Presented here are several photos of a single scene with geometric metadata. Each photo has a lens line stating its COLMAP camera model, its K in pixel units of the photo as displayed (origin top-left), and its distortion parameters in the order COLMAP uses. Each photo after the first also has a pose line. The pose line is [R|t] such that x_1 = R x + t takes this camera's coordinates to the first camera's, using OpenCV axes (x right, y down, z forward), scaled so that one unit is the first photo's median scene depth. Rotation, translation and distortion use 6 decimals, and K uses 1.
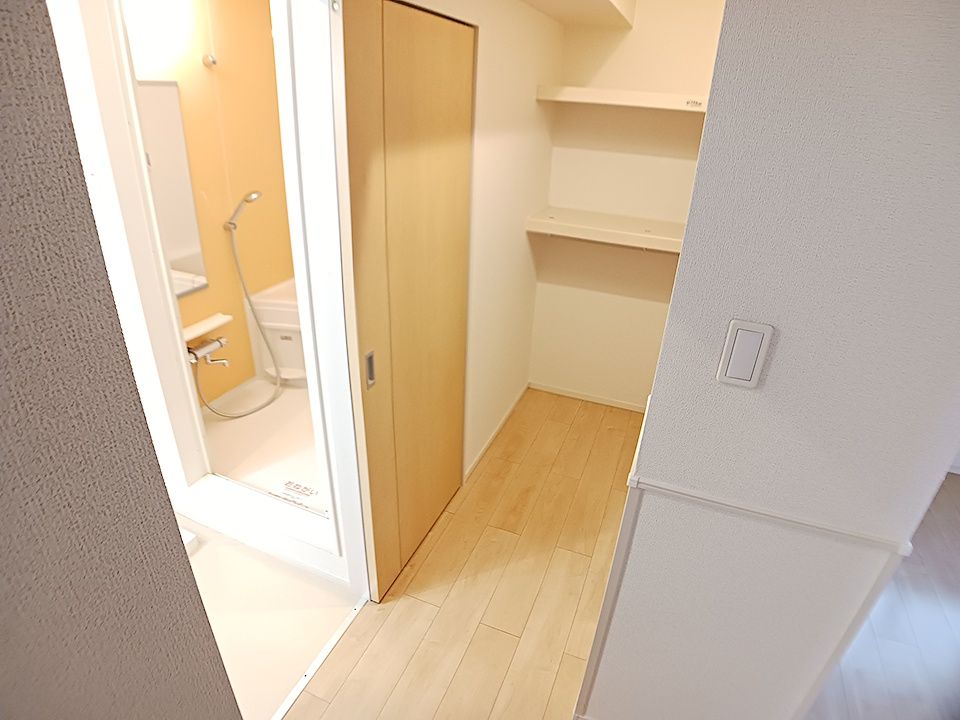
lens RADIAL K [[527.0, 0, 477.2], [0, 527.0, 358.9], [0, 0, 1]] dist [-0.079314, 0.001853]
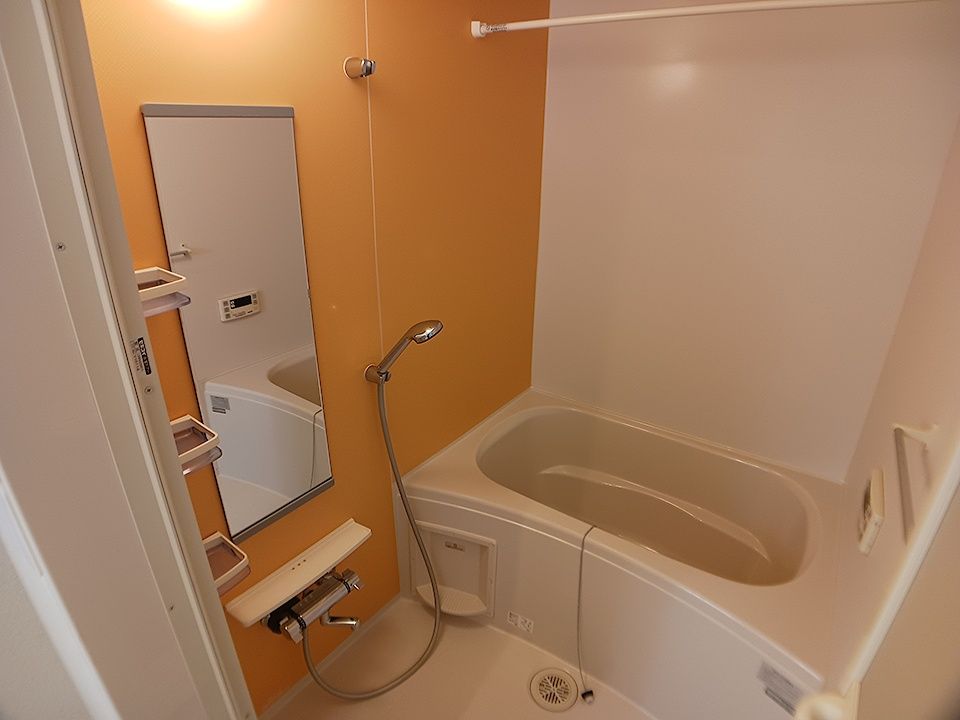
lens RADIAL K [[527.0, 0, 477.2], [0, 527.0, 358.9], [0, 0, 1]] dist [-0.079314, 0.001853]
pose [[0.974343, 0.054153, -0.218456, -0.241098], [-0.067366, 0.996294, -0.053488, -0.234755], [0.214750, 0.066832, 0.974380, 0.449485]]
